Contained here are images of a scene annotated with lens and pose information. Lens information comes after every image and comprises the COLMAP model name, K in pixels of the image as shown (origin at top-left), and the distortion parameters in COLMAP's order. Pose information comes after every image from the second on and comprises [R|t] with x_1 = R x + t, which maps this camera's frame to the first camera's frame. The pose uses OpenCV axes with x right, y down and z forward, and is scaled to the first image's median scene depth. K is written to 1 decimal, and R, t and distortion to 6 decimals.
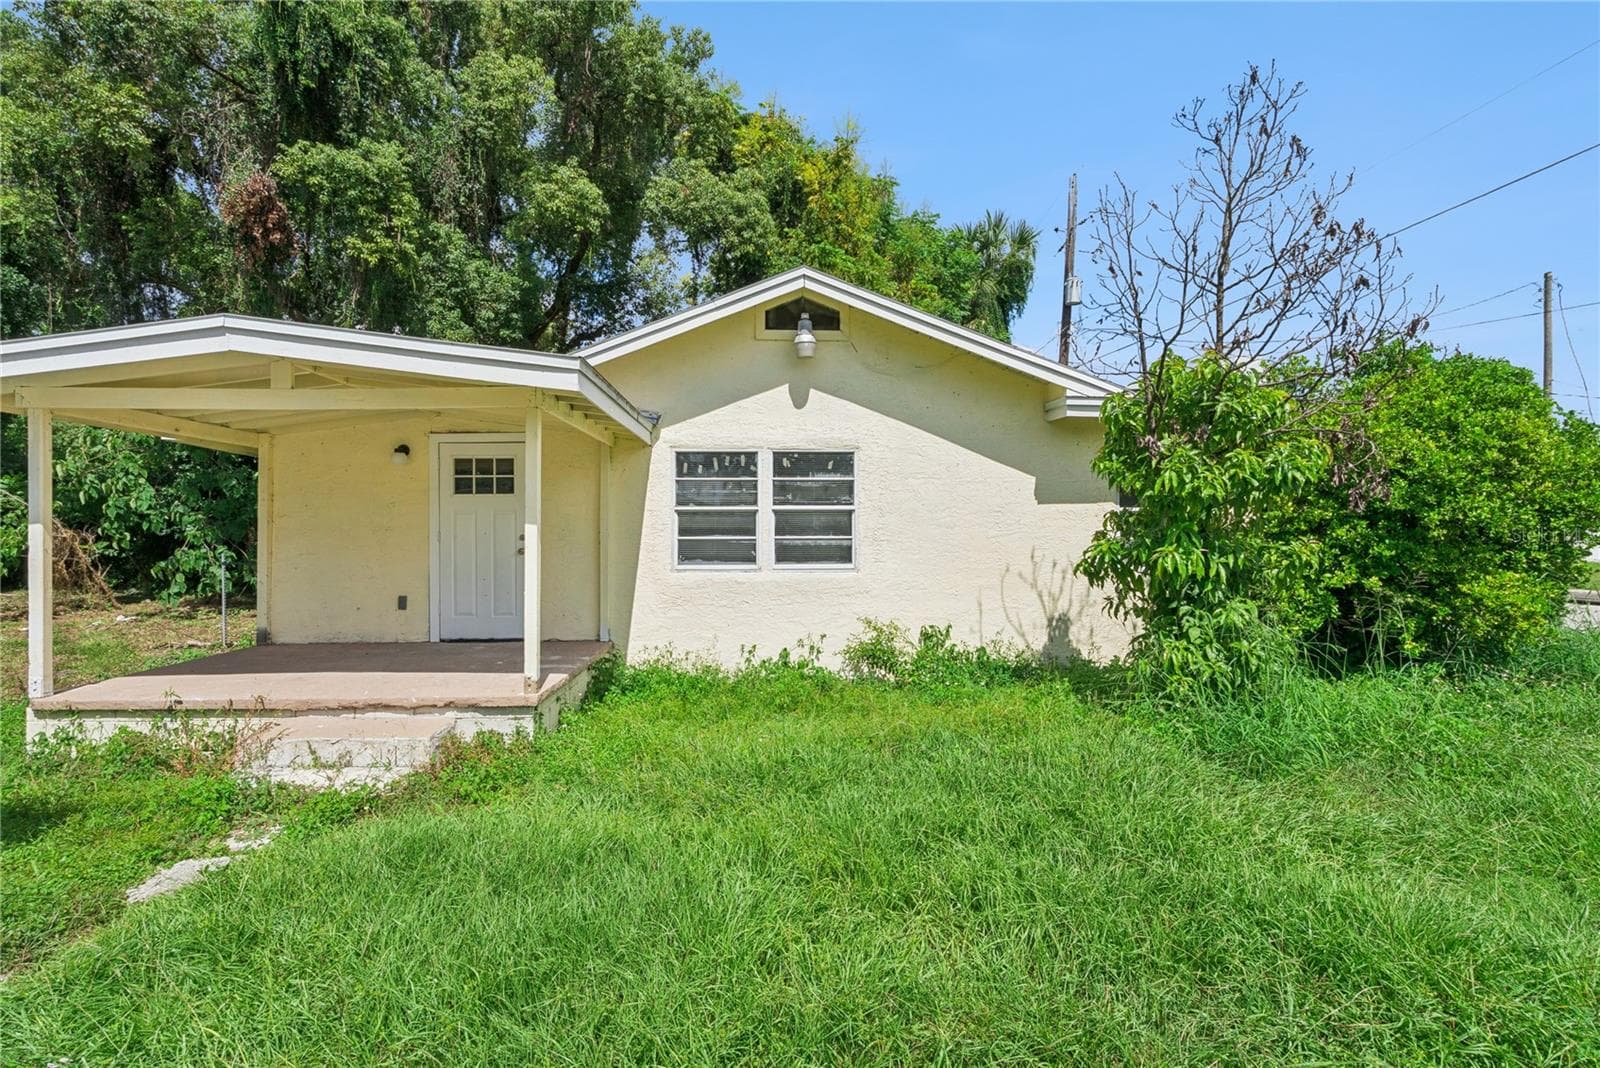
lens RADIAL K [[744.8, 0, 797.4], [0, 744.8, 534.5], [0, 0, 1]] dist [-0.003210, -0.000582]
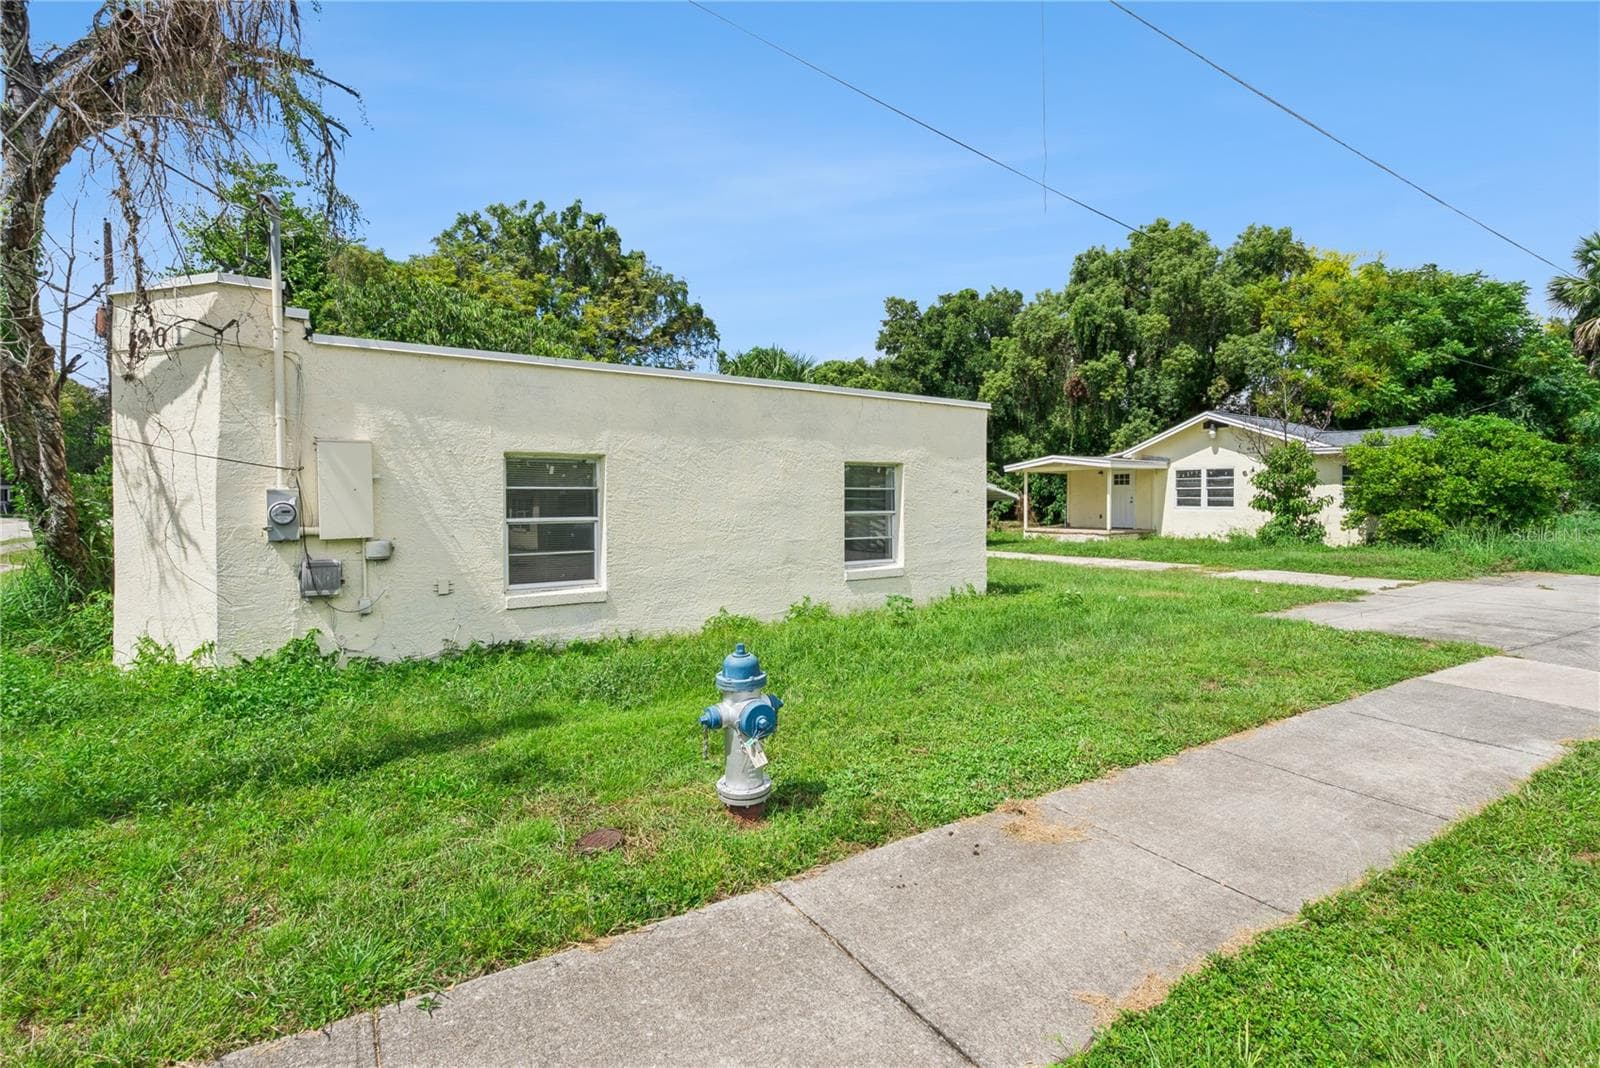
lens RADIAL K [[744.8, 0, 802.7], [0, 744.8, 498.8], [0, 0, 1]] dist [-0.003210, -0.000582]
pose [[0.500302, 0.003663, -0.865843, 1.897312], [0.001432, 0.999986, 0.005057, -0.010070], [0.865850, -0.003770, 0.500289, -2.074890]]
